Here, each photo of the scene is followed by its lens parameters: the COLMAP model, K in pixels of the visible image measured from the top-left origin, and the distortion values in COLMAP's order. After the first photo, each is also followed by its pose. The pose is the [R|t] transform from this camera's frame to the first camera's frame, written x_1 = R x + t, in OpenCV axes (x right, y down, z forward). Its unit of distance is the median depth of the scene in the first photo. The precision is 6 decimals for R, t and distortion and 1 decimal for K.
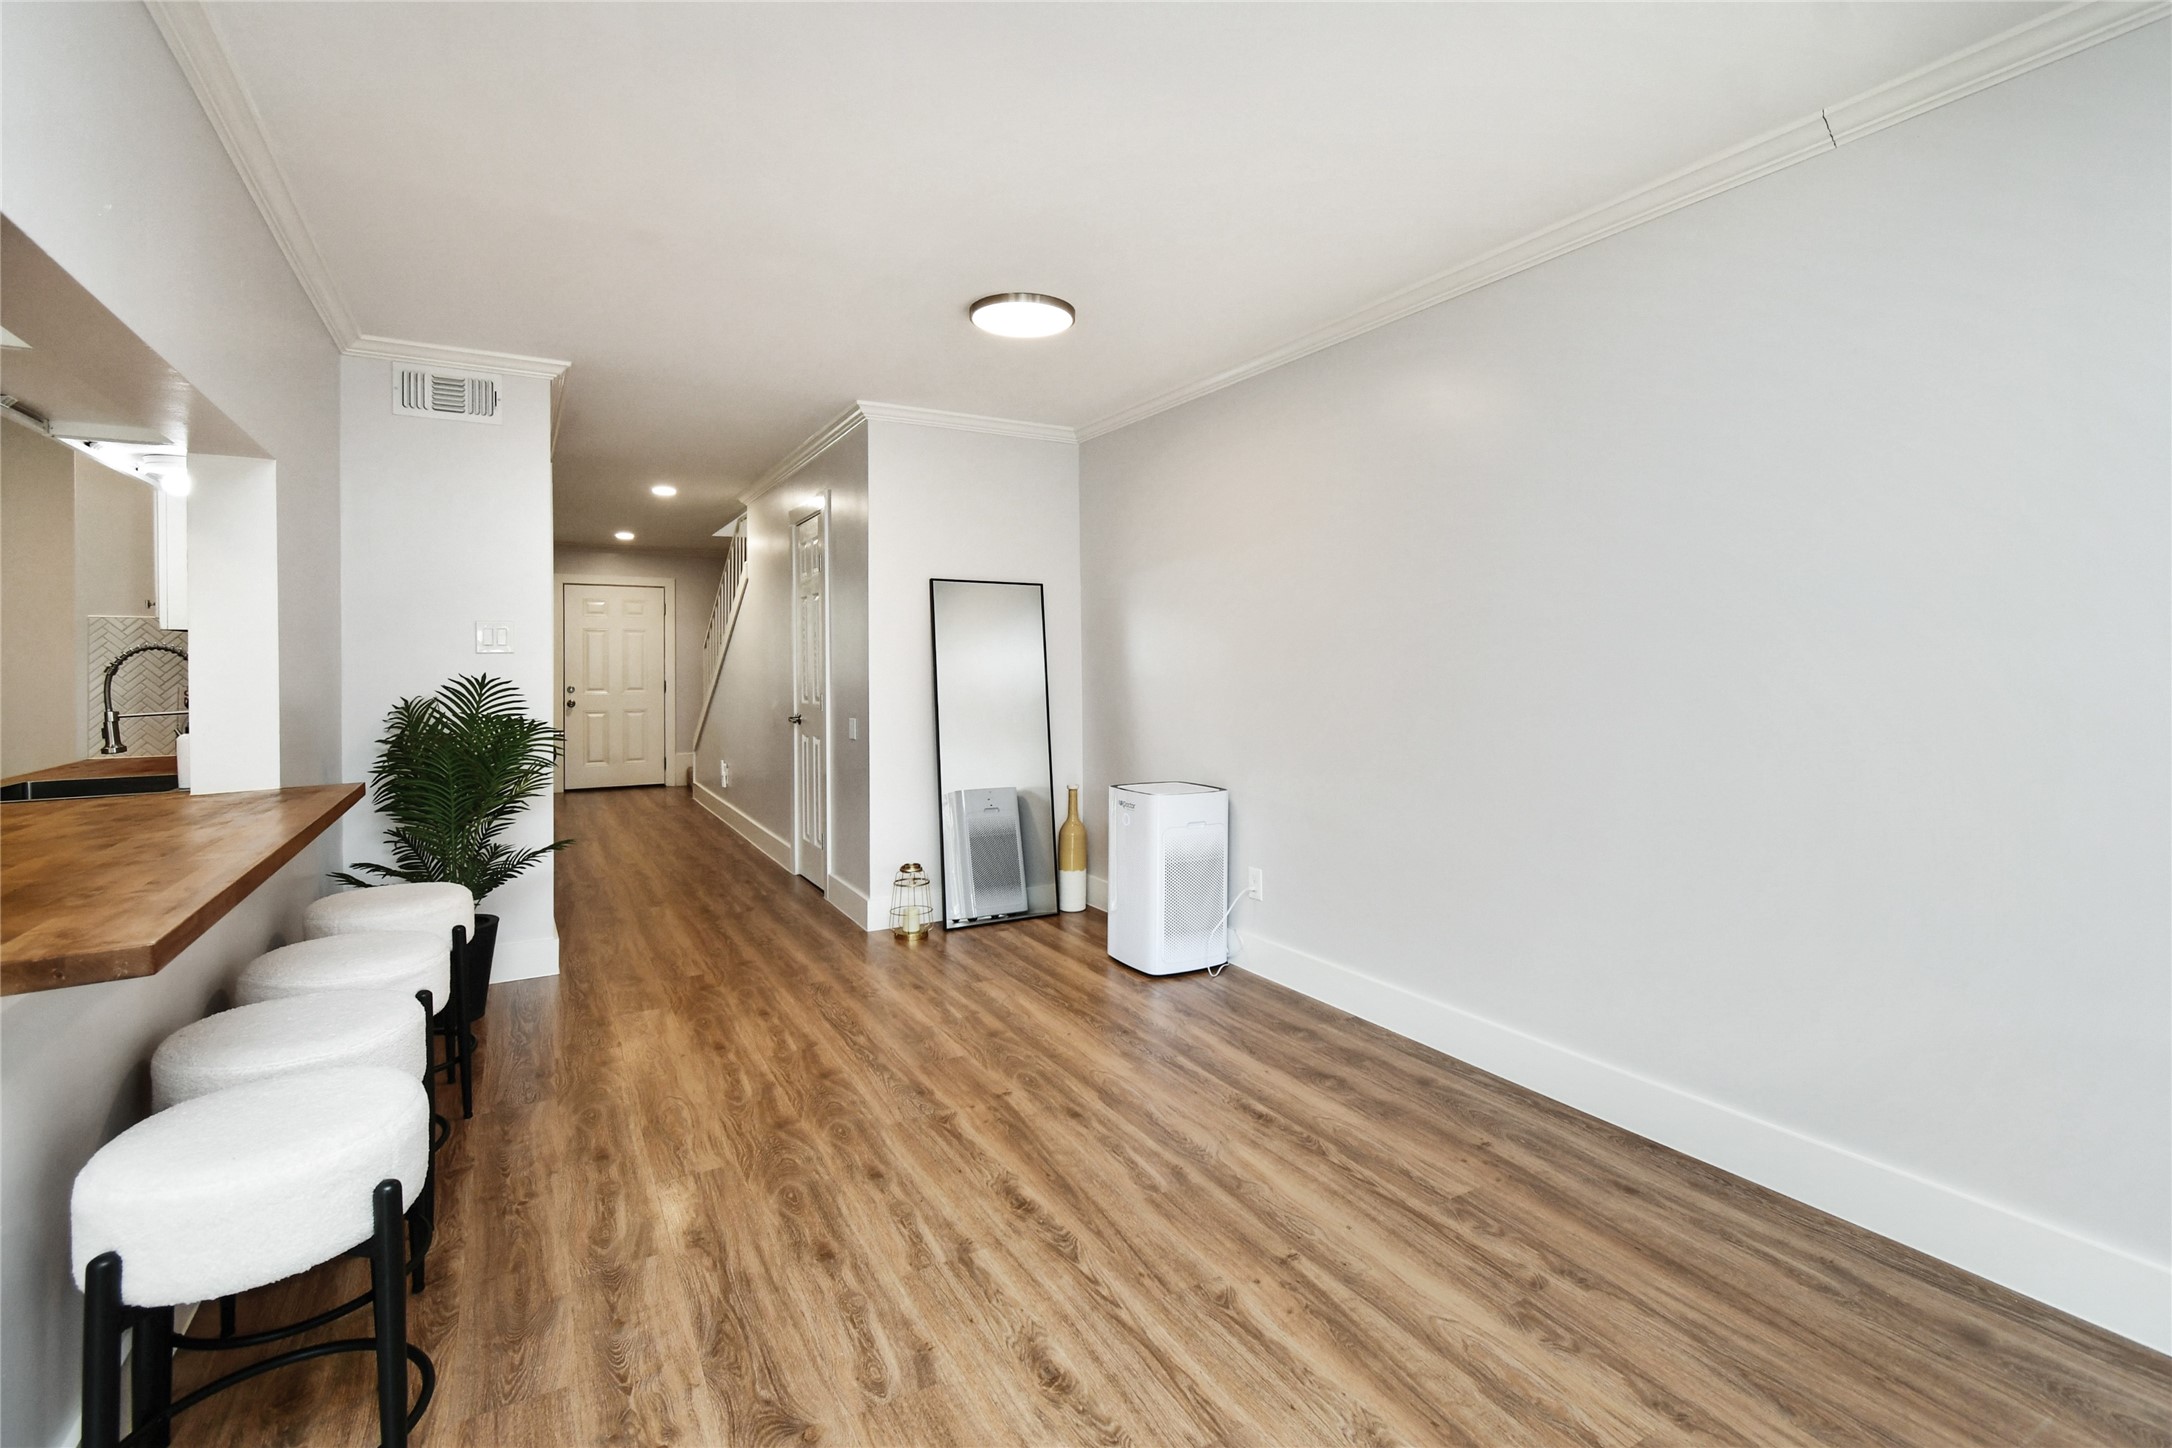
lens RADIAL K [[1006.5, 0, 1040.6], [0, 1006.5, 667.7], [0, 0, 1]] dist [0.000542, -0.002113]
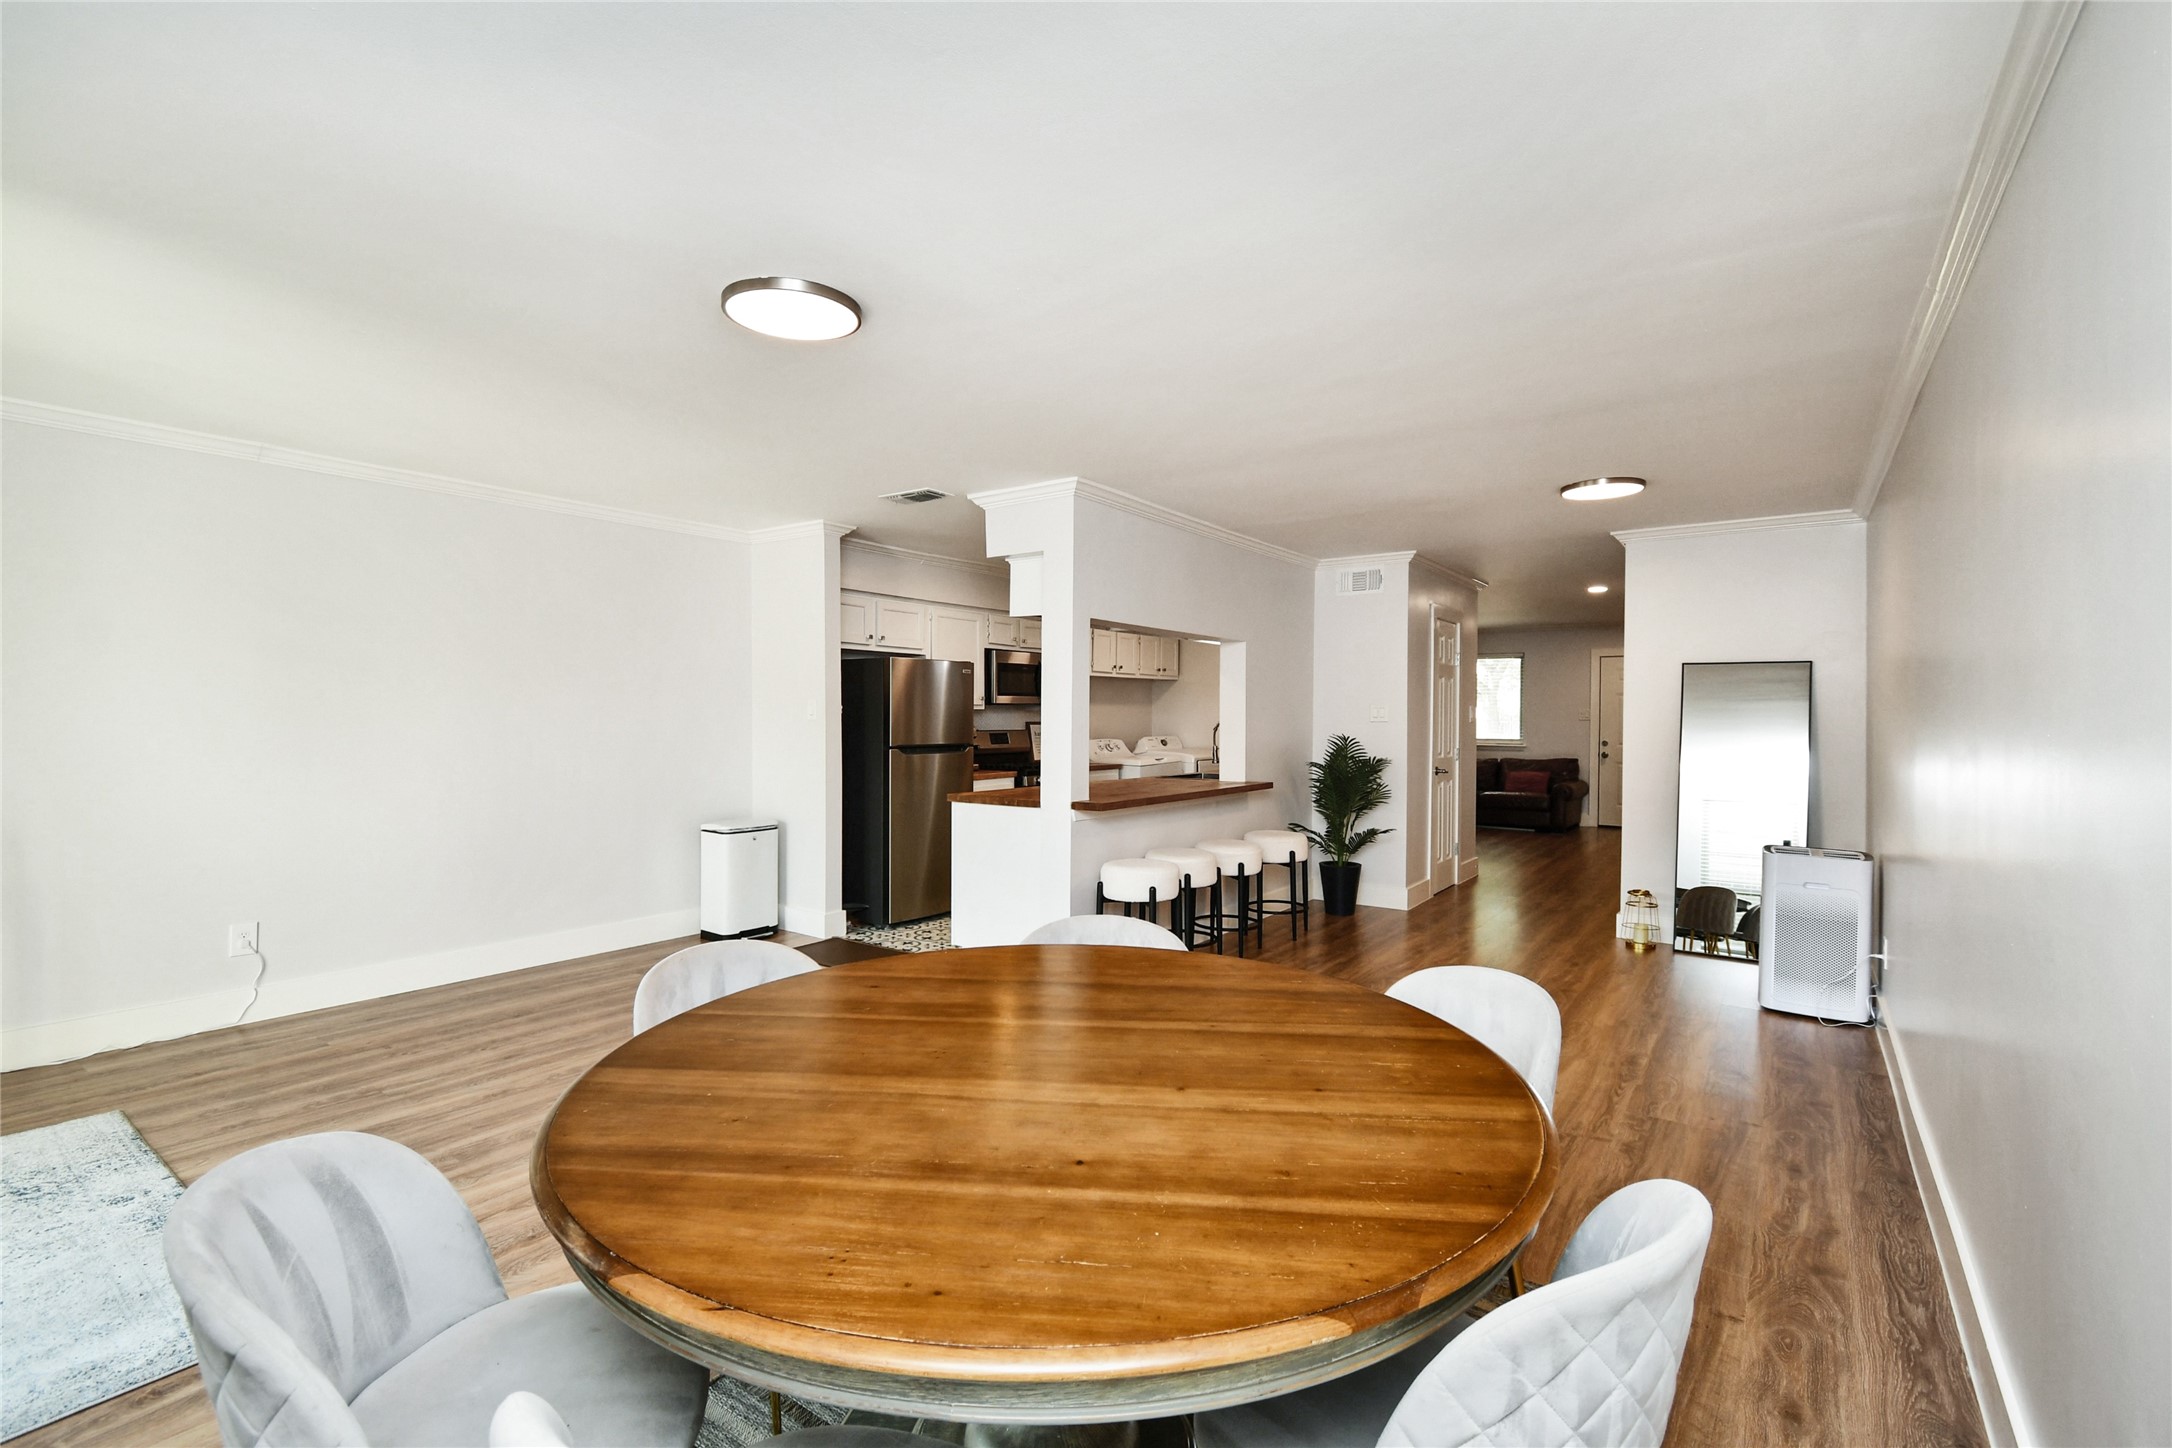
lens RADIAL K [[1006.5, 0, 1079.4], [0, 1006.5, 740.2], [0, 0, 1]] dist [0.000542, -0.002113]
pose [[0.424765, 0.035951, -0.904590, 1.112661], [-0.013176, 0.999351, 0.033530, -0.047415], [0.905208, -0.002324, 0.424963, -0.304560]]
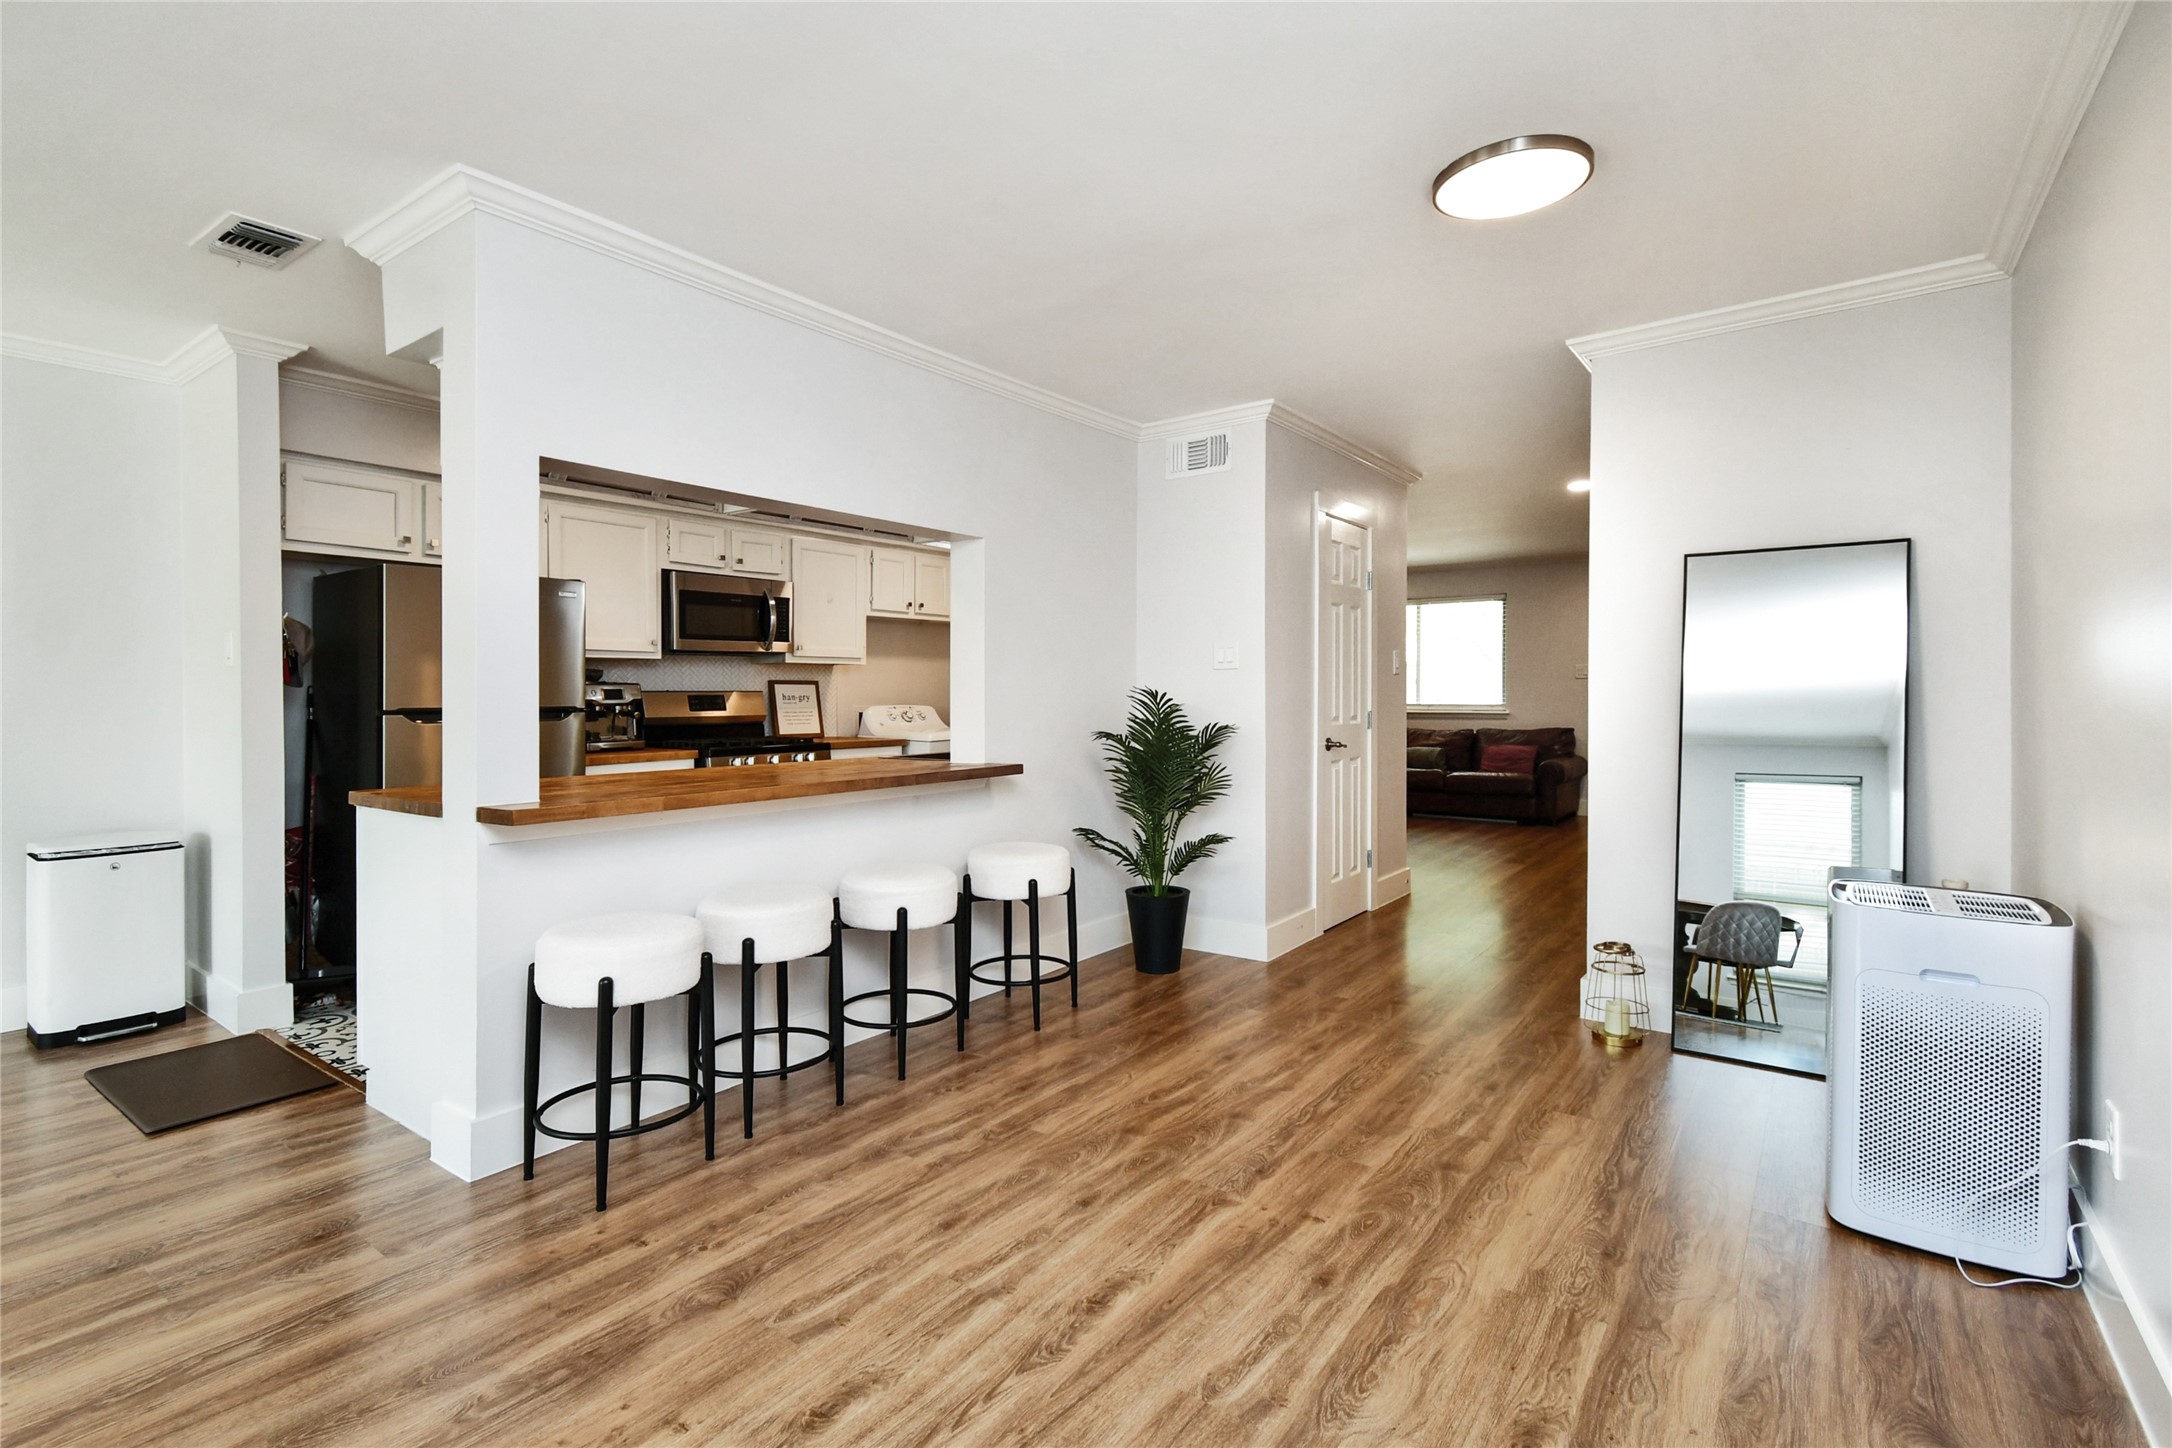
lens RADIAL K [[1006.5, 0, 1109.9], [0, 1006.5, 723.9], [0, 0, 1]] dist [0.000542, -0.002113]
pose [[0.417903, 0.037112, -0.907733, 0.601303], [-0.005005, 0.999244, 0.038549, 0.003069], [0.908478, -0.011567, 0.417773, 0.523687]]
